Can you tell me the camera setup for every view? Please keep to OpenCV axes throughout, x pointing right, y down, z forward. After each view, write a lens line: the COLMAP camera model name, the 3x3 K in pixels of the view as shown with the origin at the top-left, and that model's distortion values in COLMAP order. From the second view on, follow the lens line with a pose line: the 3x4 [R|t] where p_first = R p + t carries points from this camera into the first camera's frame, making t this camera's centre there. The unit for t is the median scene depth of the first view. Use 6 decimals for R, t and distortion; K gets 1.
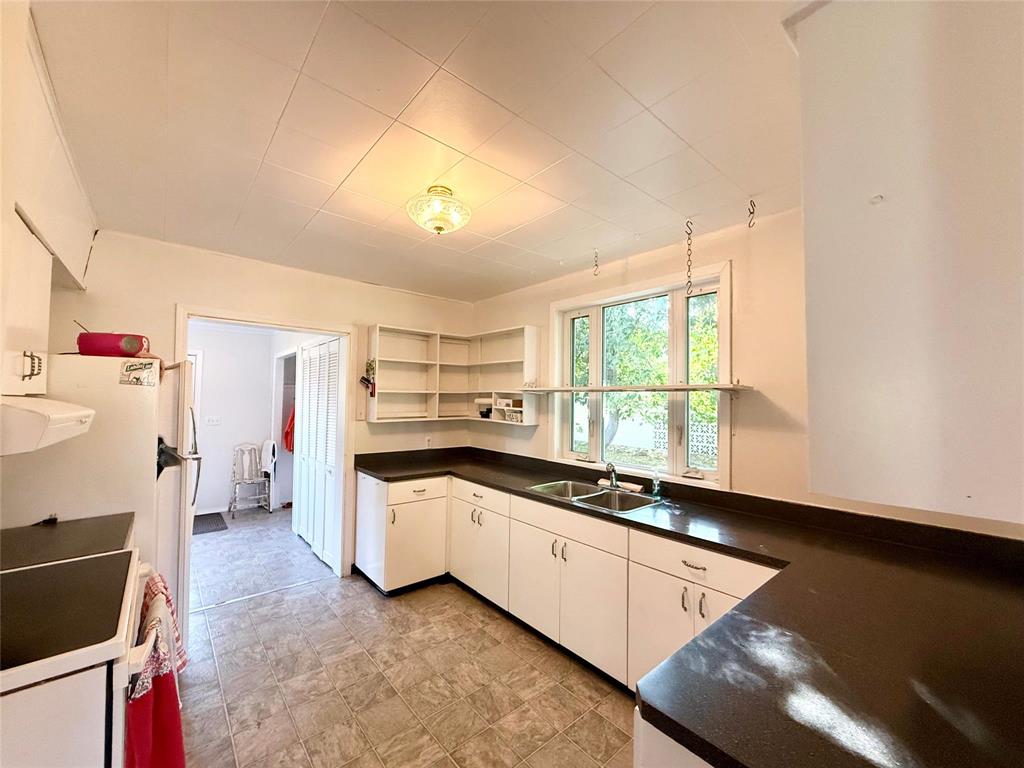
lens RADIAL K [[407.0, 0, 511.8], [0, 407.0, 385.1], [0, 0, 1]] dist [-0.003064, -0.000409]
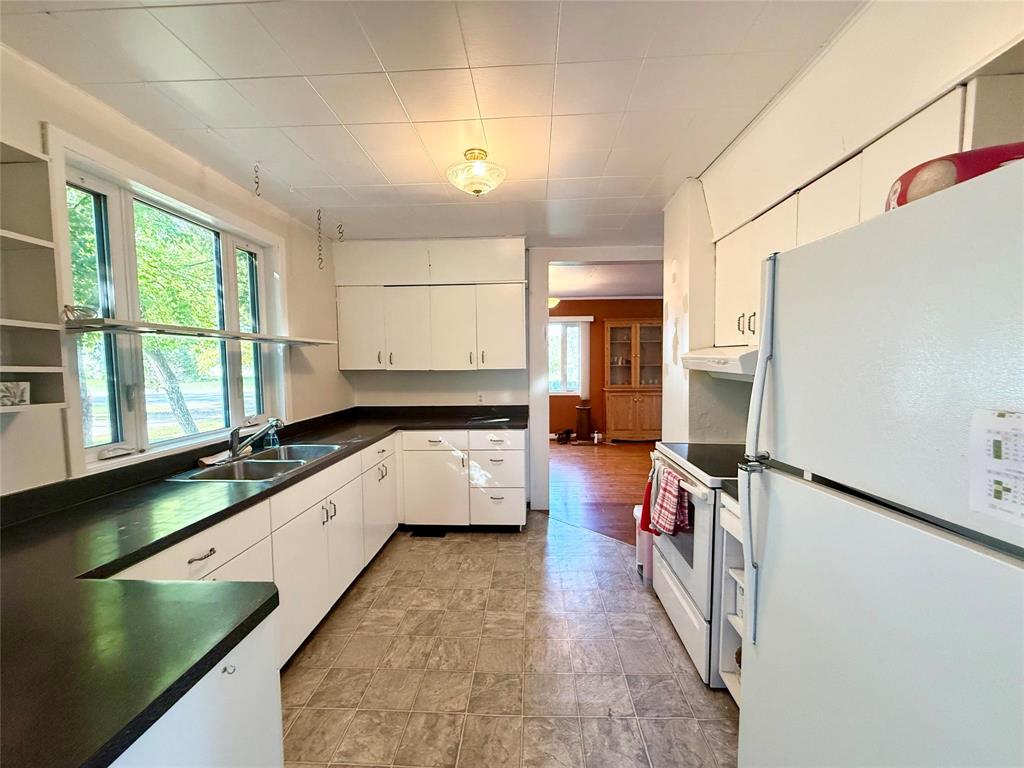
lens RADIAL K [[407.0, 0, 513.5], [0, 407.0, 386.1], [0, 0, 1]] dist [-0.003064, -0.000409]
pose [[-0.721442, -0.047311, 0.690857, -0.571099], [-0.020696, 0.998691, 0.046780, 0.046777], [-0.692166, 0.019451, -0.721476, 0.962348]]
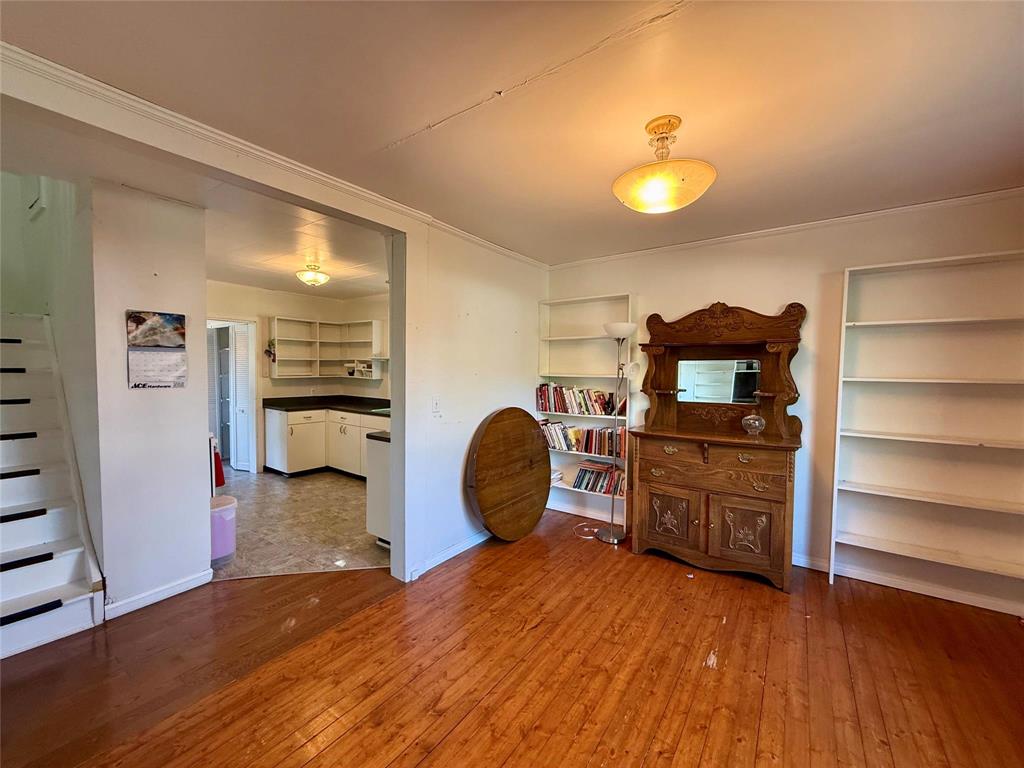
lens RADIAL K [[407.0, 0, 510.8], [0, 407.0, 384.5], [0, 0, 1]] dist [-0.003064, -0.000409]
pose [[0.970538, -0.010969, 0.240696, 0.177627], [-0.008017, 0.996940, 0.077756, -0.016548], [-0.240813, -0.077395, 0.967481, -0.786292]]
